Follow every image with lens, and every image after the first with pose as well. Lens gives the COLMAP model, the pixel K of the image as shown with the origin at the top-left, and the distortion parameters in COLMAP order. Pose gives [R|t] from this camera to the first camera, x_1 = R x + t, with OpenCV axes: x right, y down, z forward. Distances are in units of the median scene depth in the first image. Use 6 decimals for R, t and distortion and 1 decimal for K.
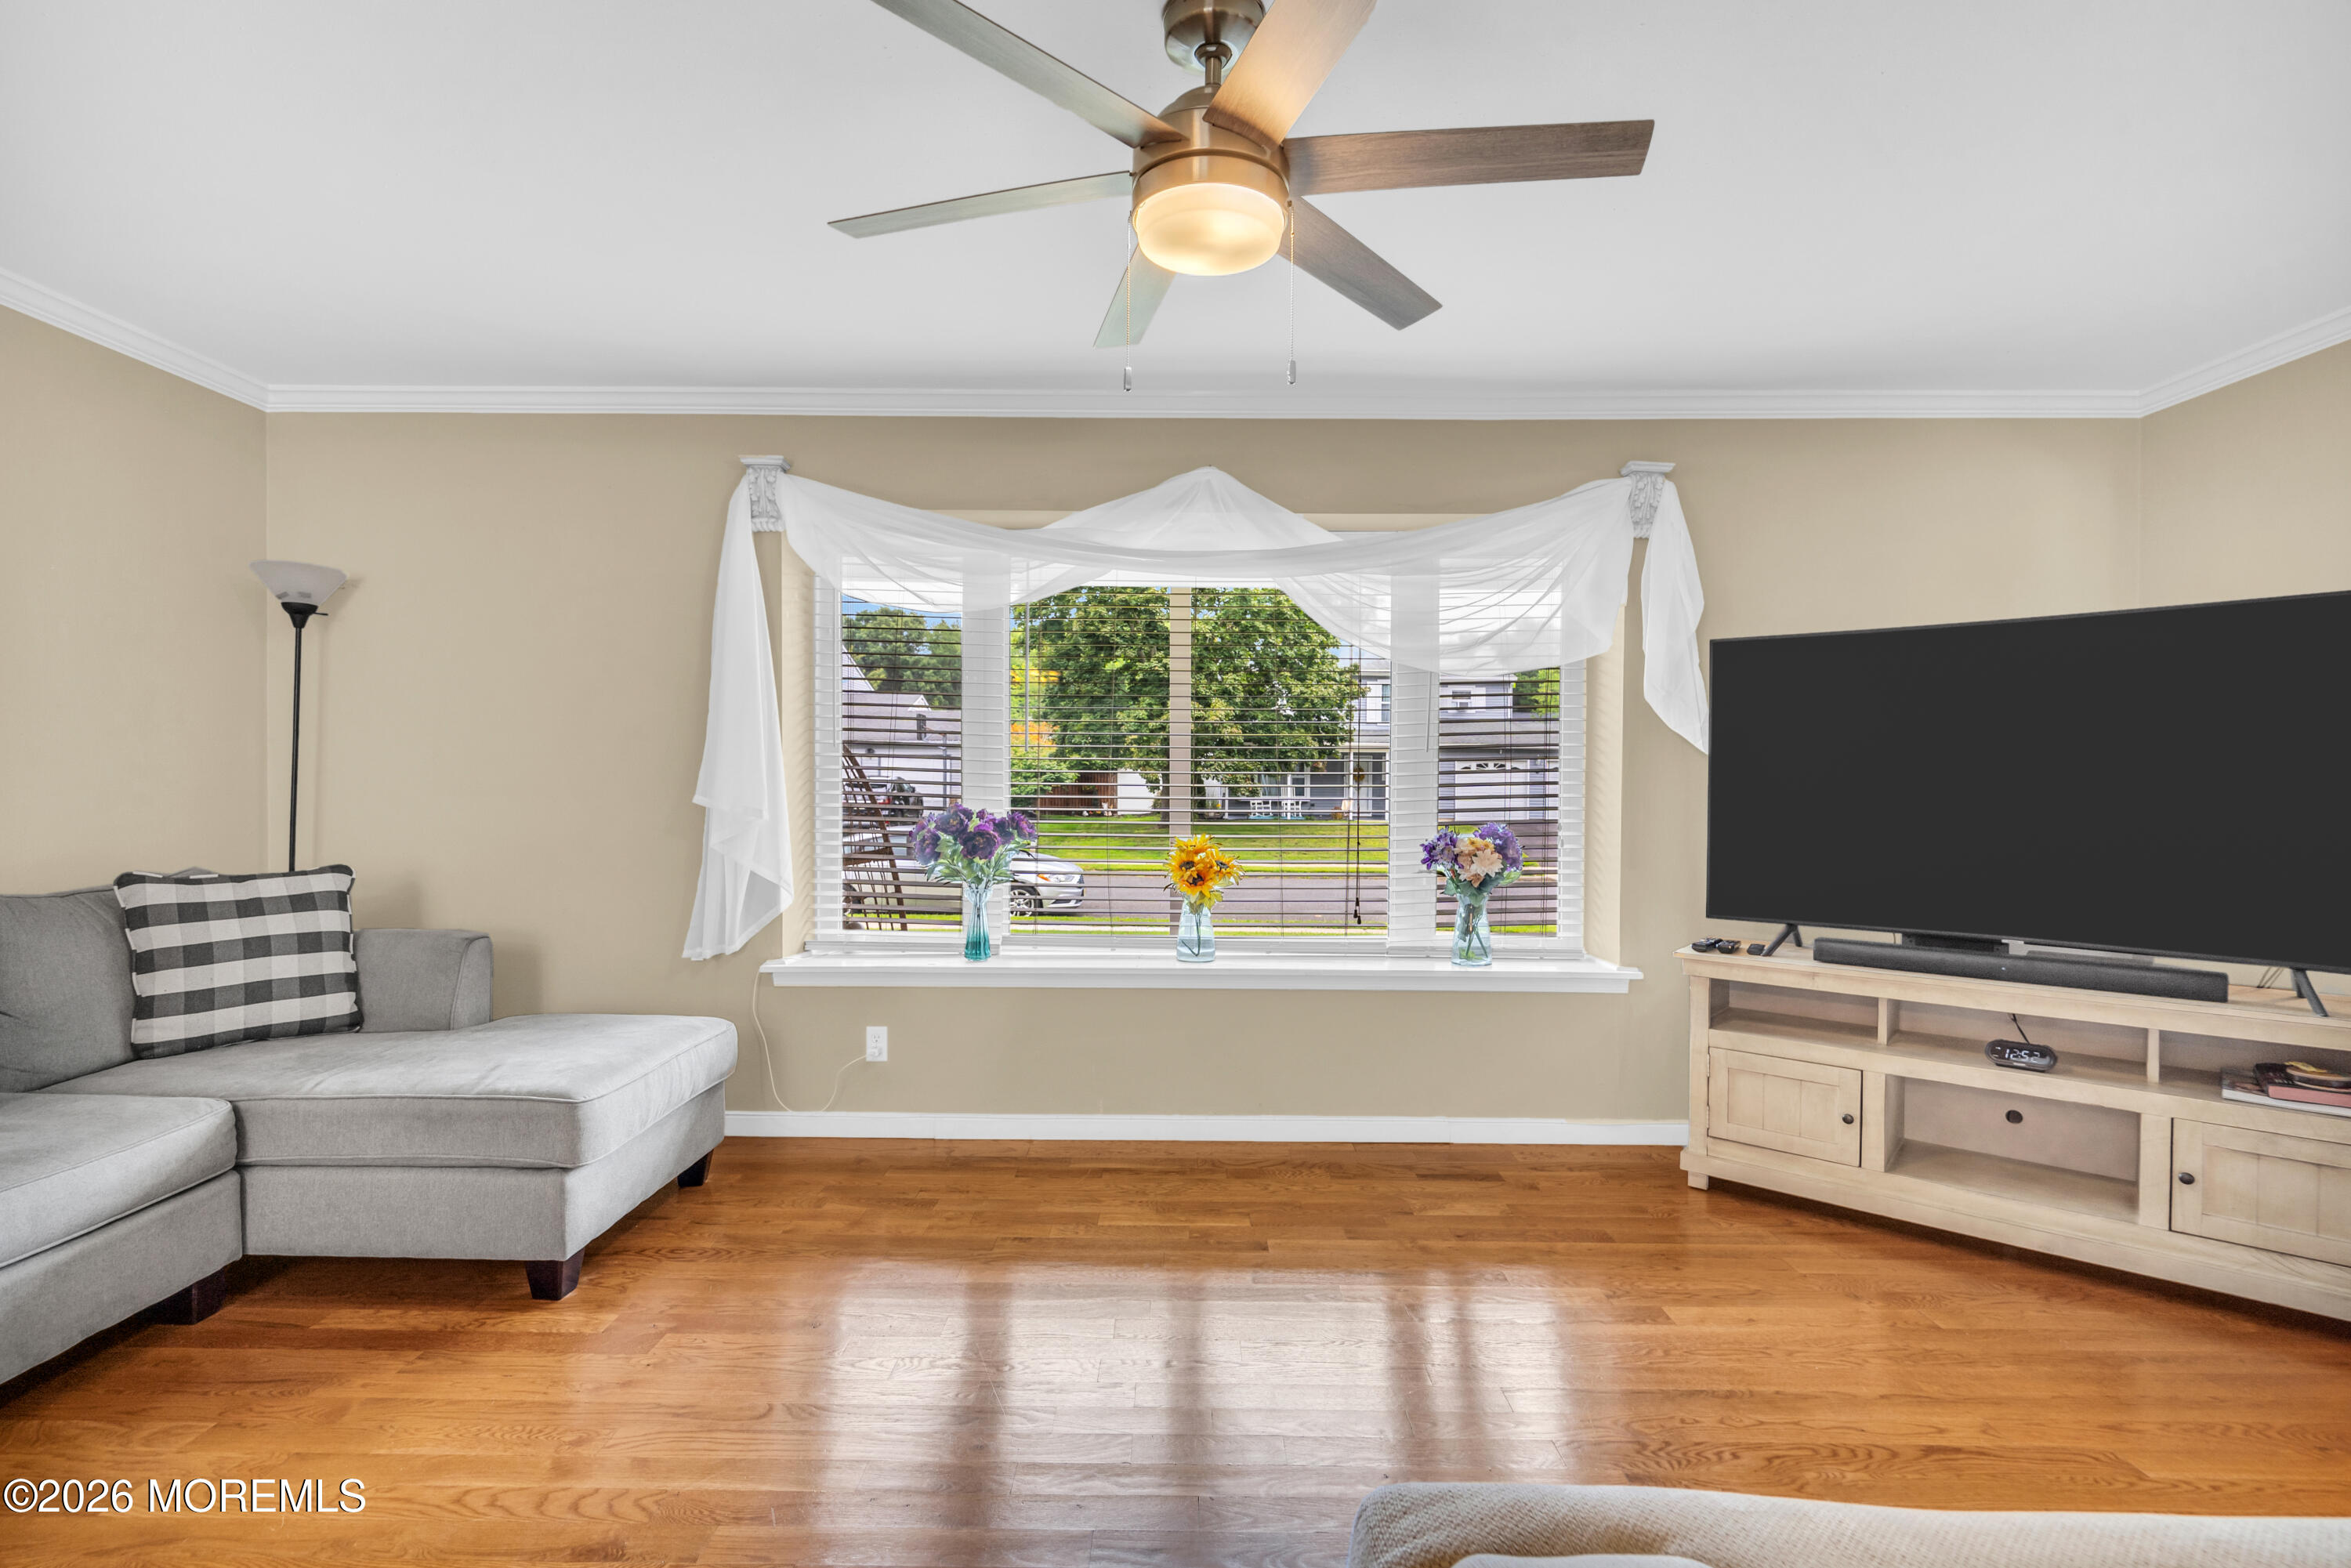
lens RADIAL K [[1122.3, 0, 1146.6], [0, 1122.3, 776.1], [0, 0, 1]] dist [-0.001659, -0.000064]
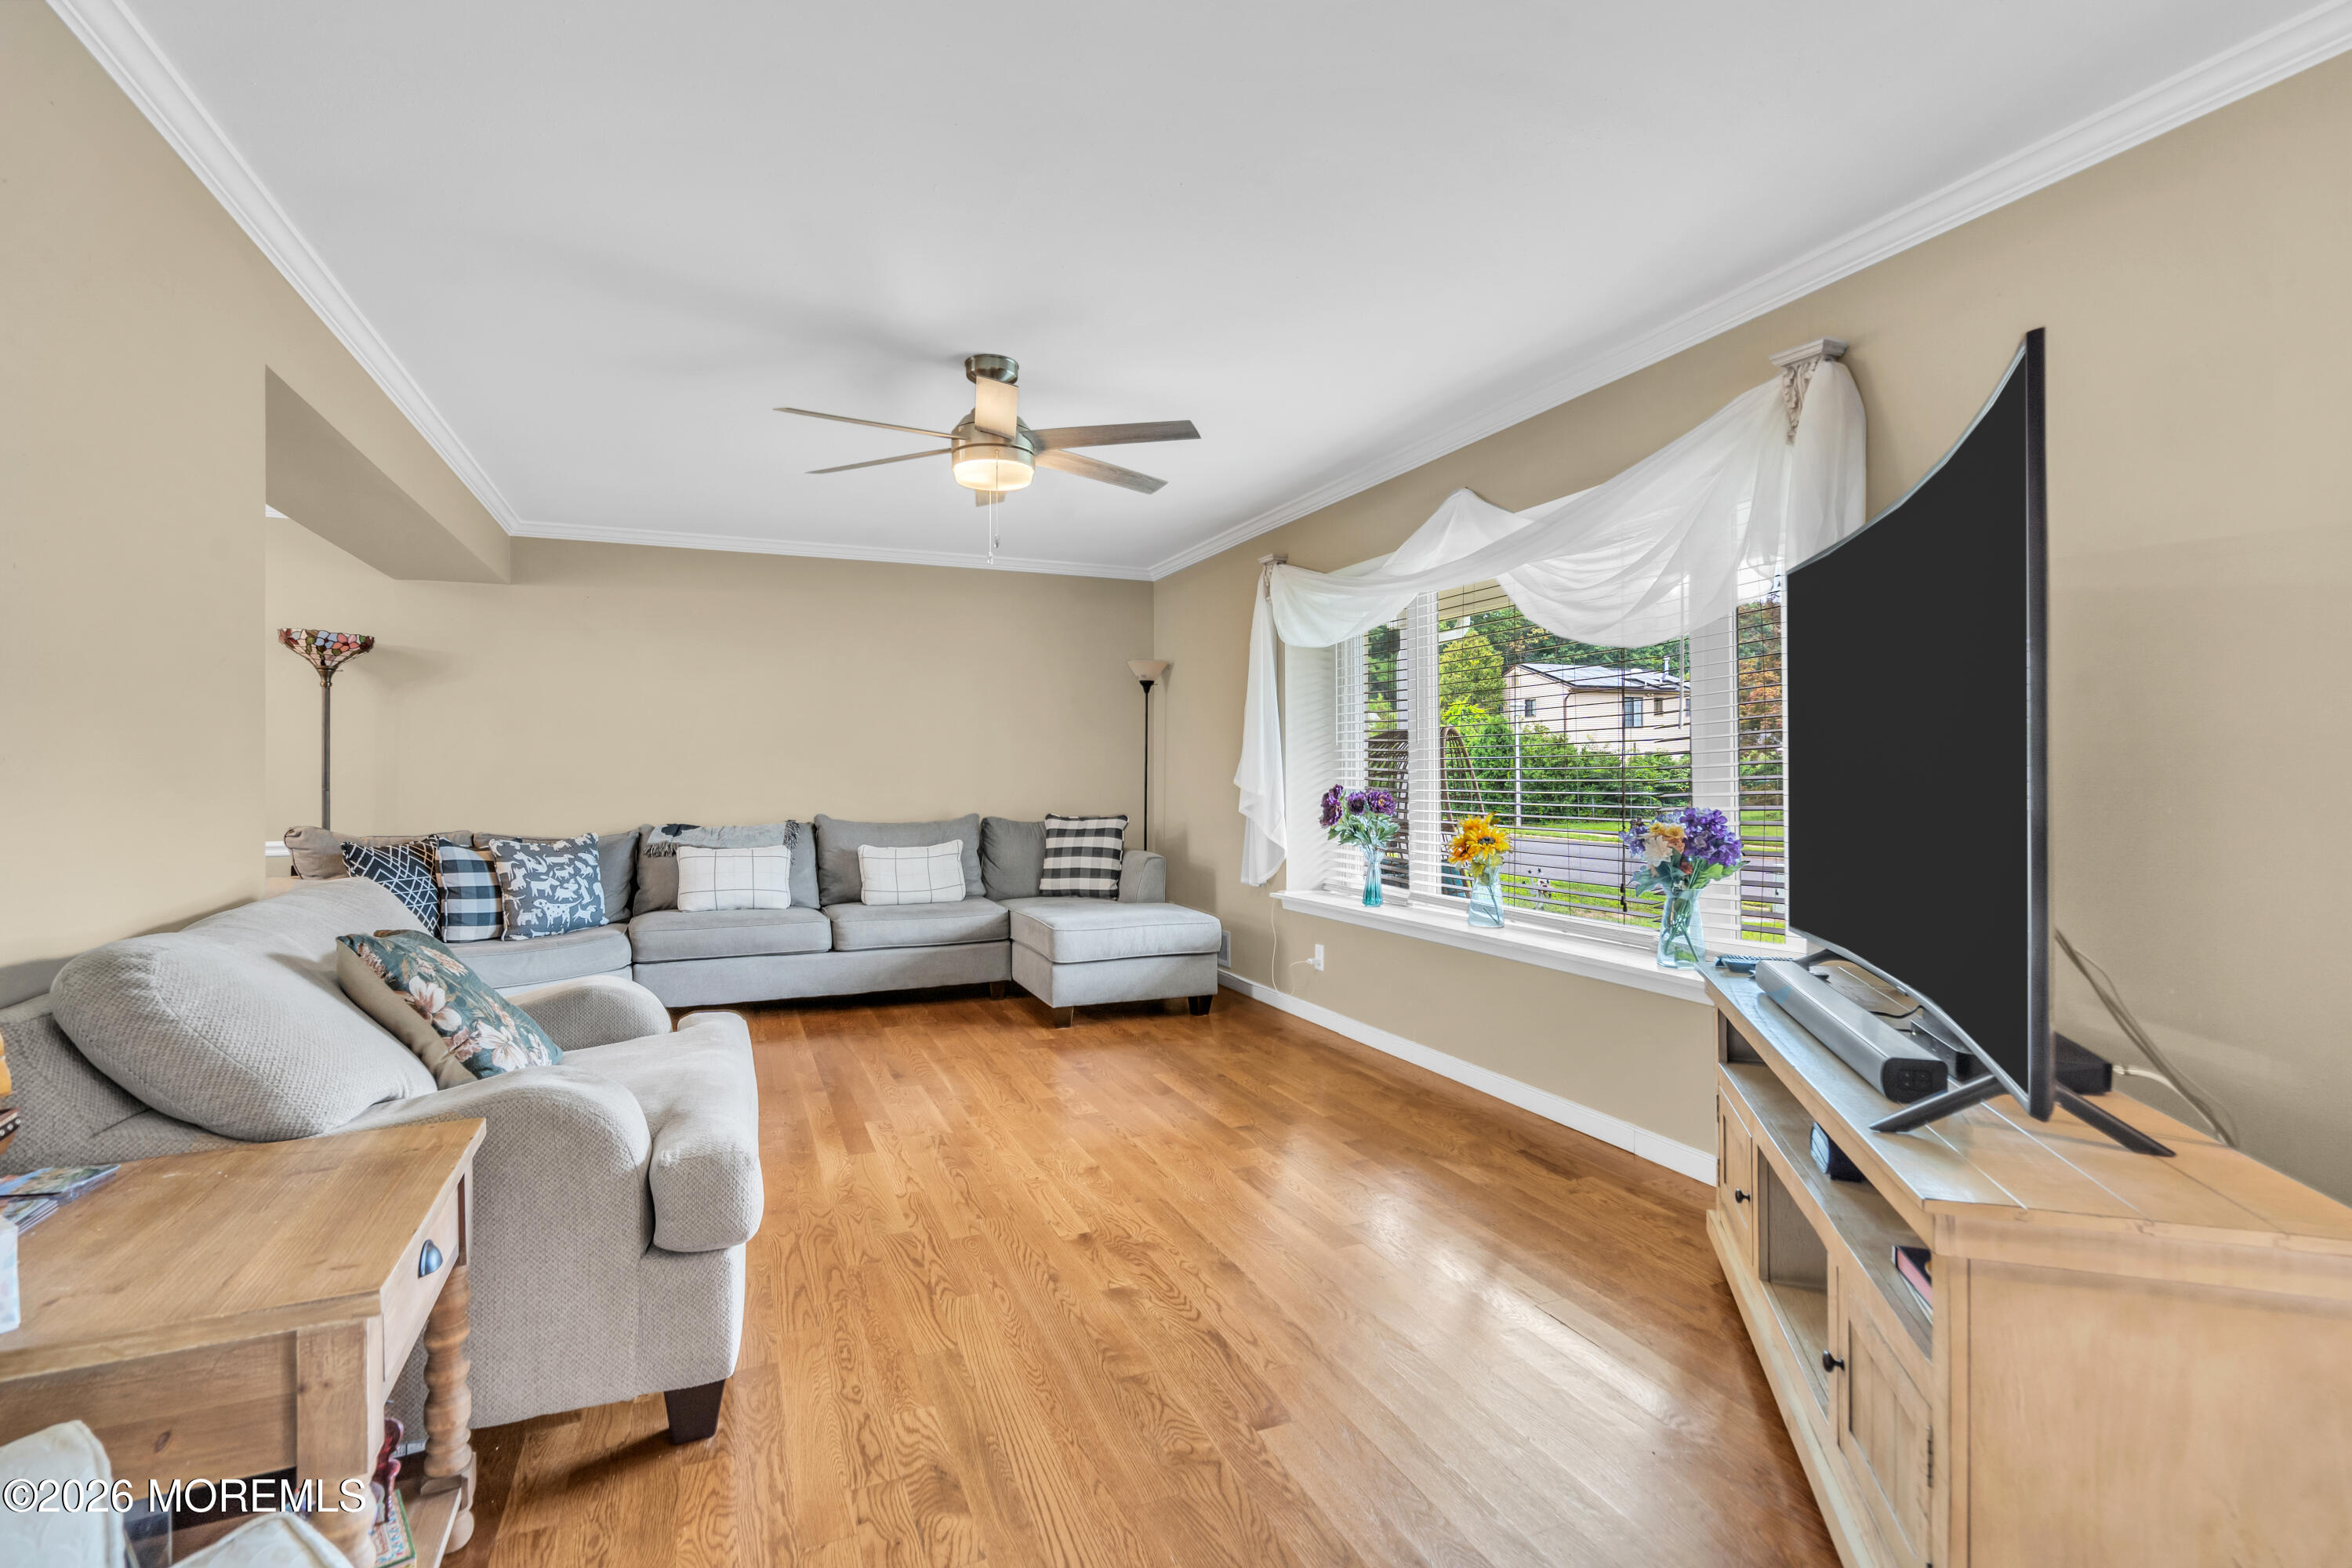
lens RADIAL K [[1082.4, 0, 1184.7], [0, 1082.4, 772.7], [0, 0, 1]] dist [-0.003219, -0.000529]
pose [[0.401804, -0.011824, -0.915649, 1.107528], [0.003157, 0.999929, -0.011527, 0.029233], [0.915720, 0.001741, 0.401813, 0.363575]]
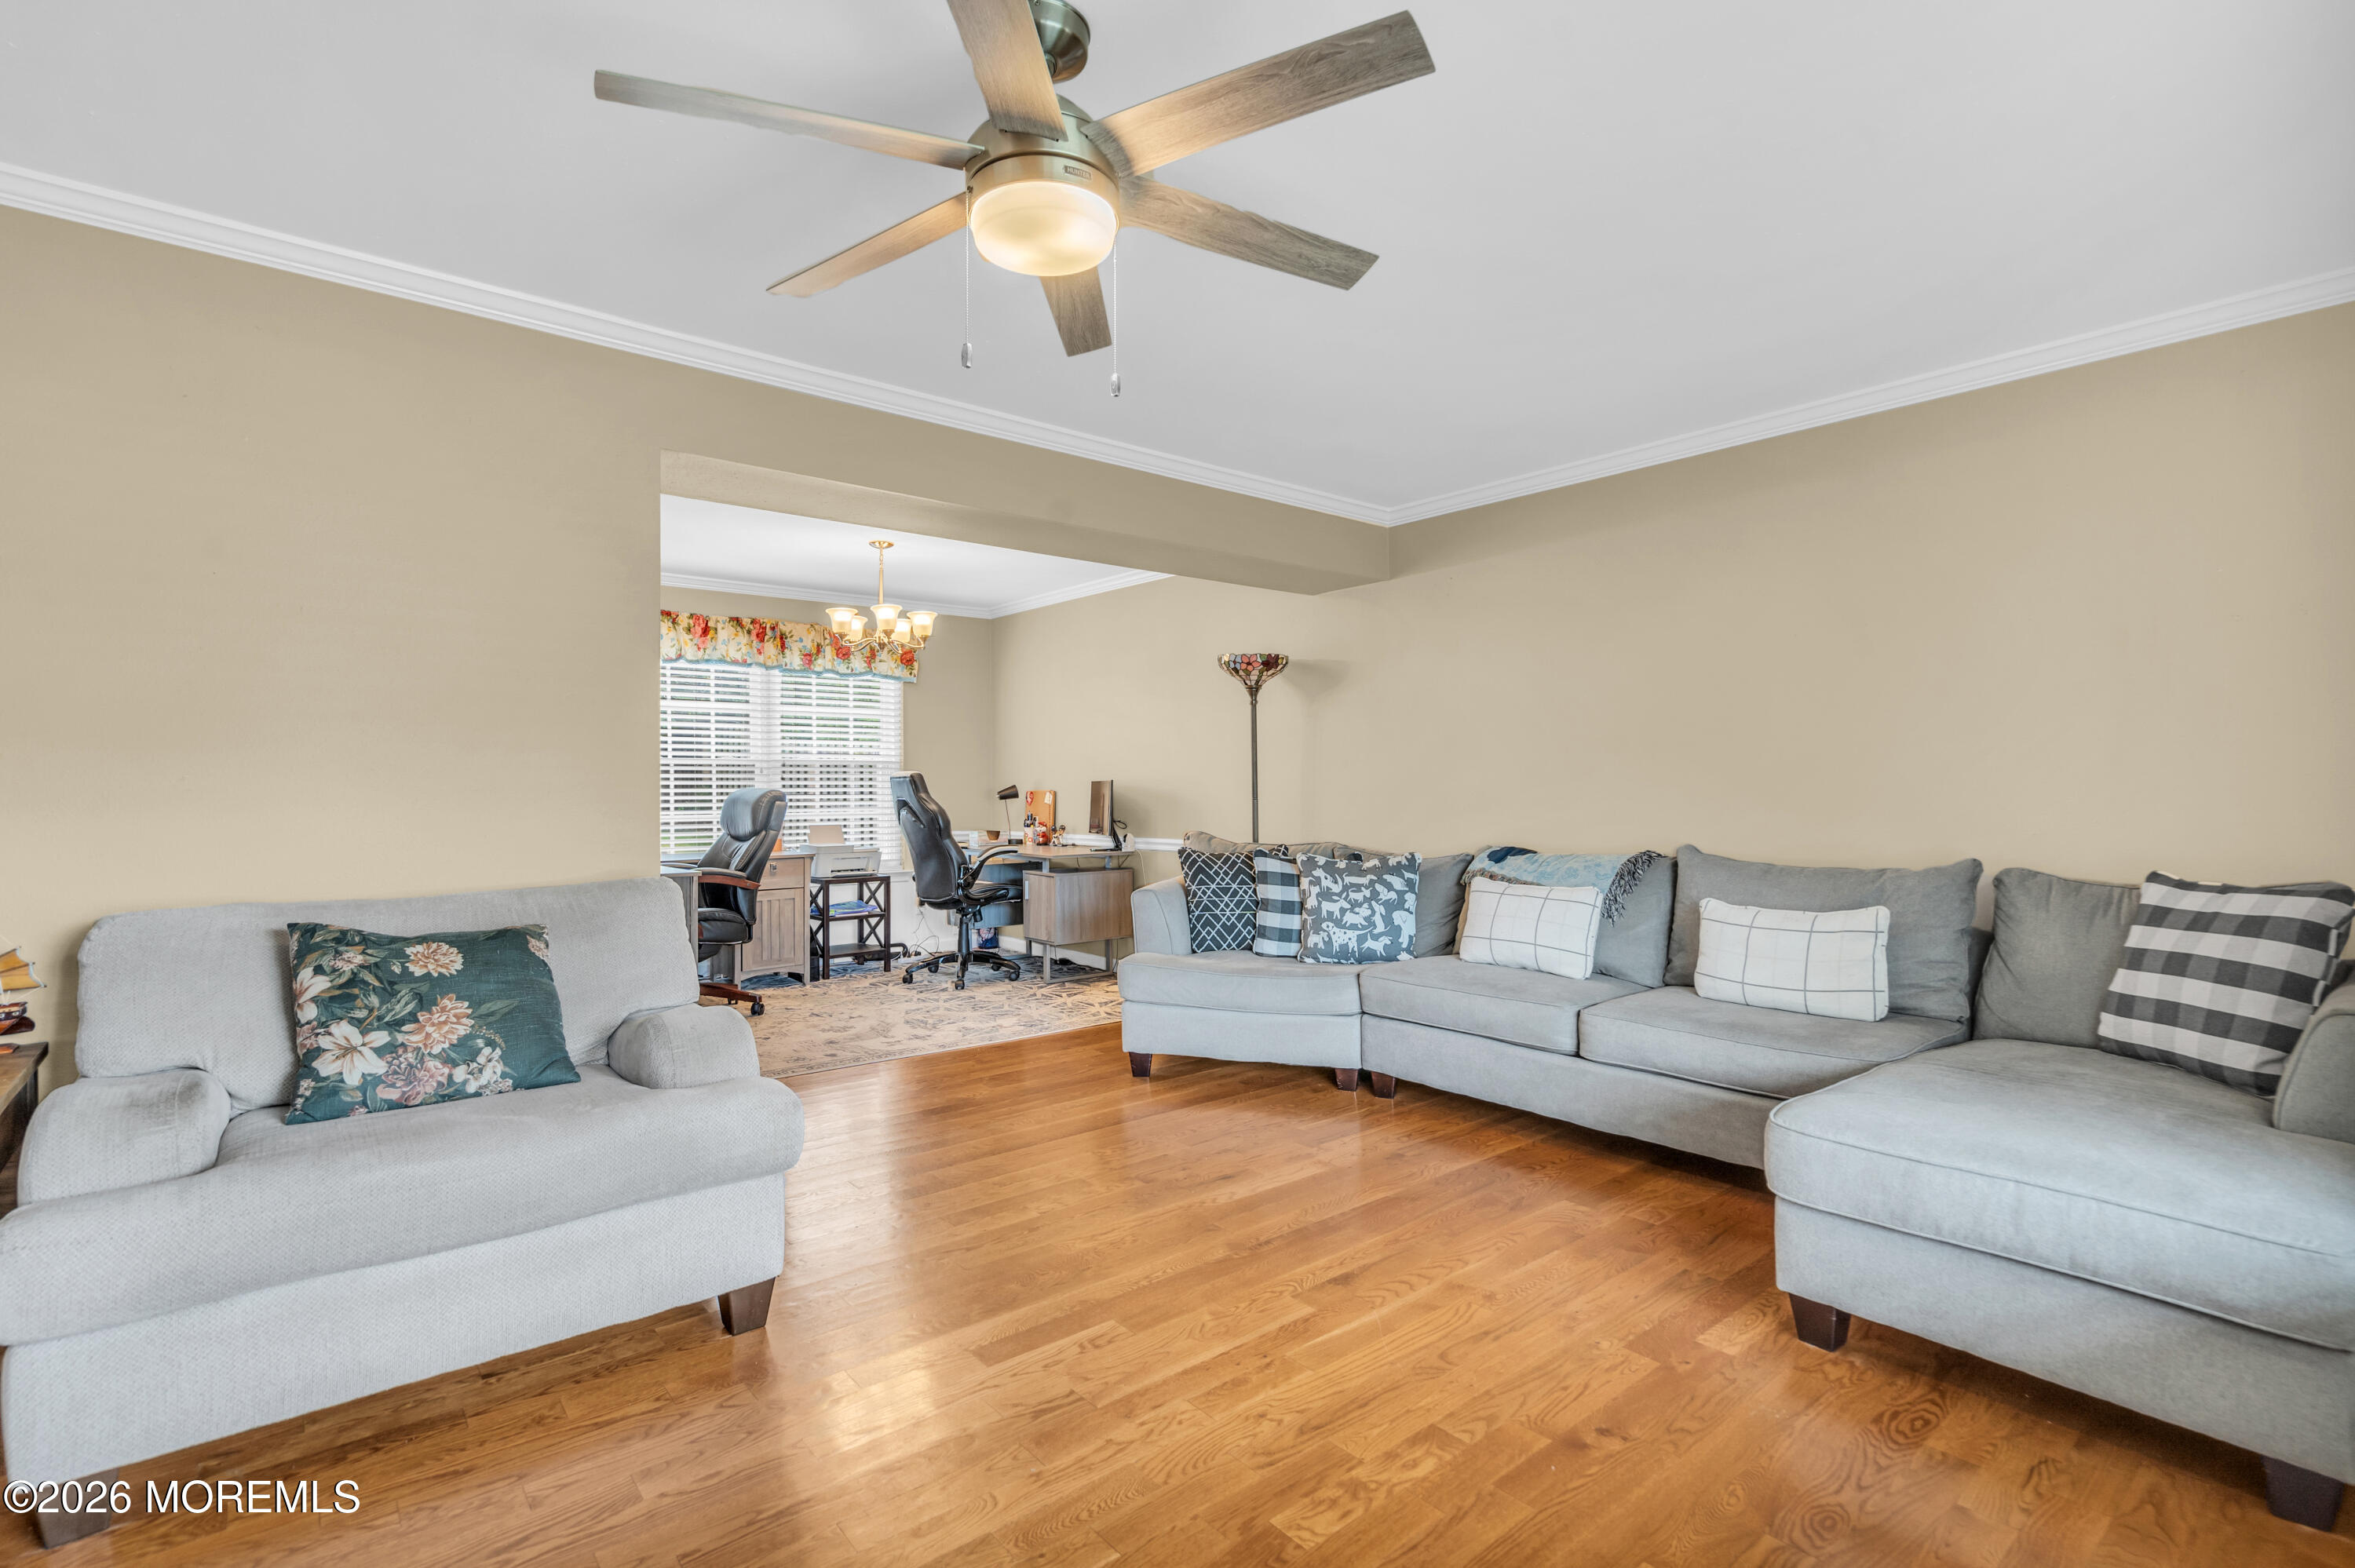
lens RADIAL K [[1090.2, 0, 1148.3], [0, 1090.2, 796.3], [0, 0, 1]] dist [-0.001795, -0.000066]
pose [[-0.768926, -0.000329, -0.639338, 0.373769], [-0.005218, 0.999970, 0.005761, 0.018929], [0.639317, 0.007766, -0.768904, 1.111699]]
